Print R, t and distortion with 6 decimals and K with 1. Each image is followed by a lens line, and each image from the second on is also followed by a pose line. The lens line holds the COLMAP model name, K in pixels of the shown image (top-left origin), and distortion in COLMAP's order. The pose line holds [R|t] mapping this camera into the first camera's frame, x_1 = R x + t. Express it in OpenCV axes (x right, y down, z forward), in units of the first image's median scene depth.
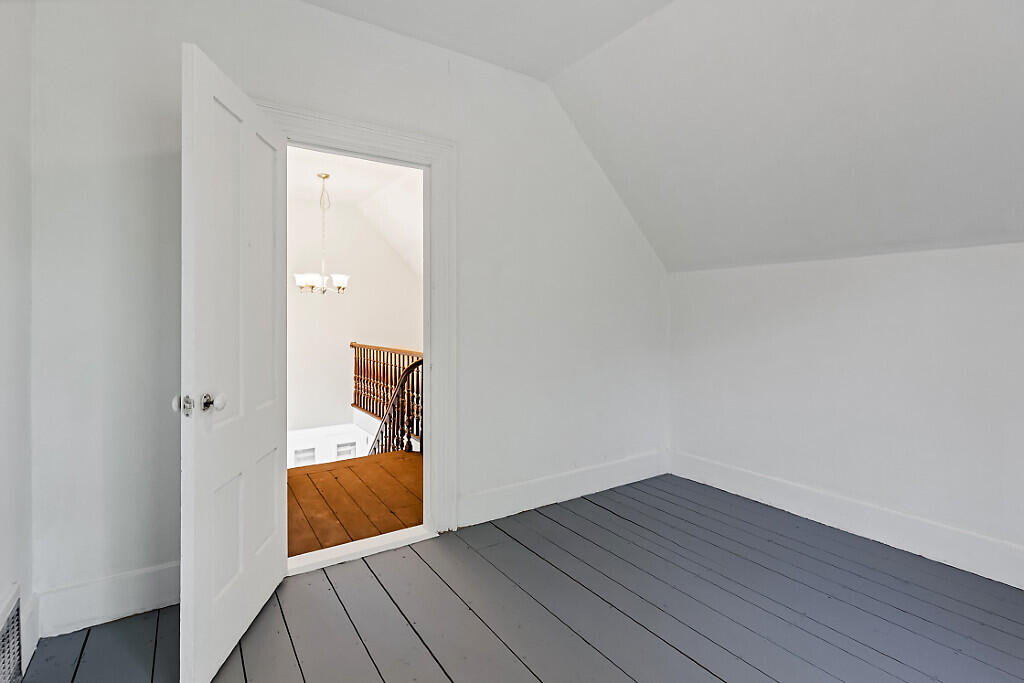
lens RADIAL K [[477.7, 0, 510.5], [0, 477.7, 330.9], [0, 0, 1]] dist [-0.000621, -0.000121]
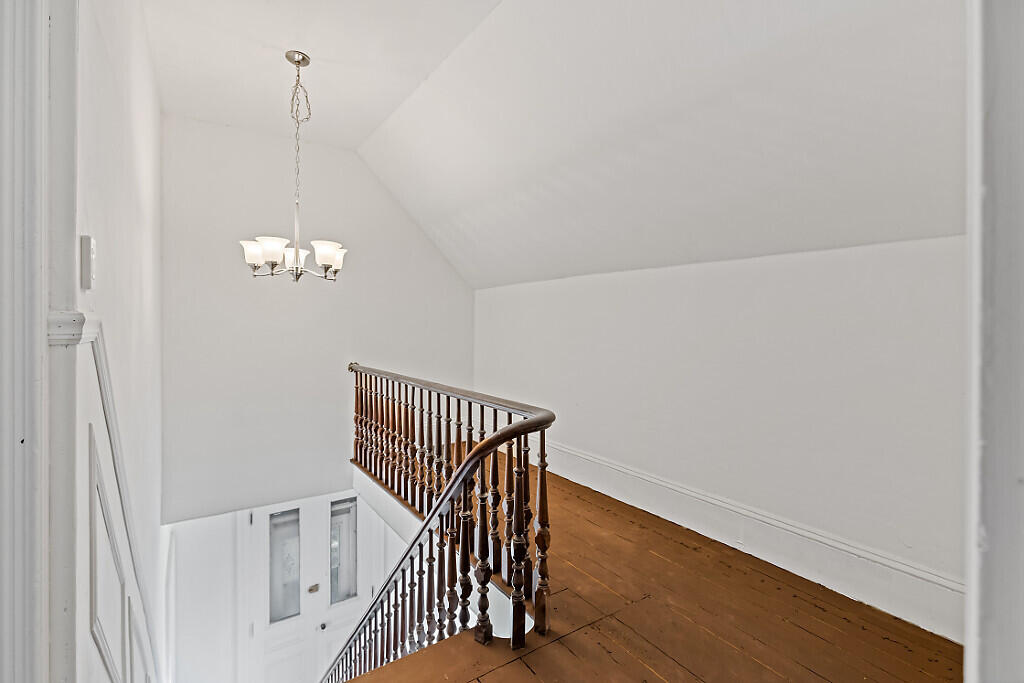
lens RADIAL K [[477.7, 0, 510.5], [0, 477.7, 330.9], [0, 0, 1]] dist [-0.000621, -0.000121]
pose [[0.999994, -0.003250, -0.000811, -0.151698], [0.003241, 0.999932, -0.011216, -0.013577], [0.000847, 0.011213, 0.999937, 0.462111]]
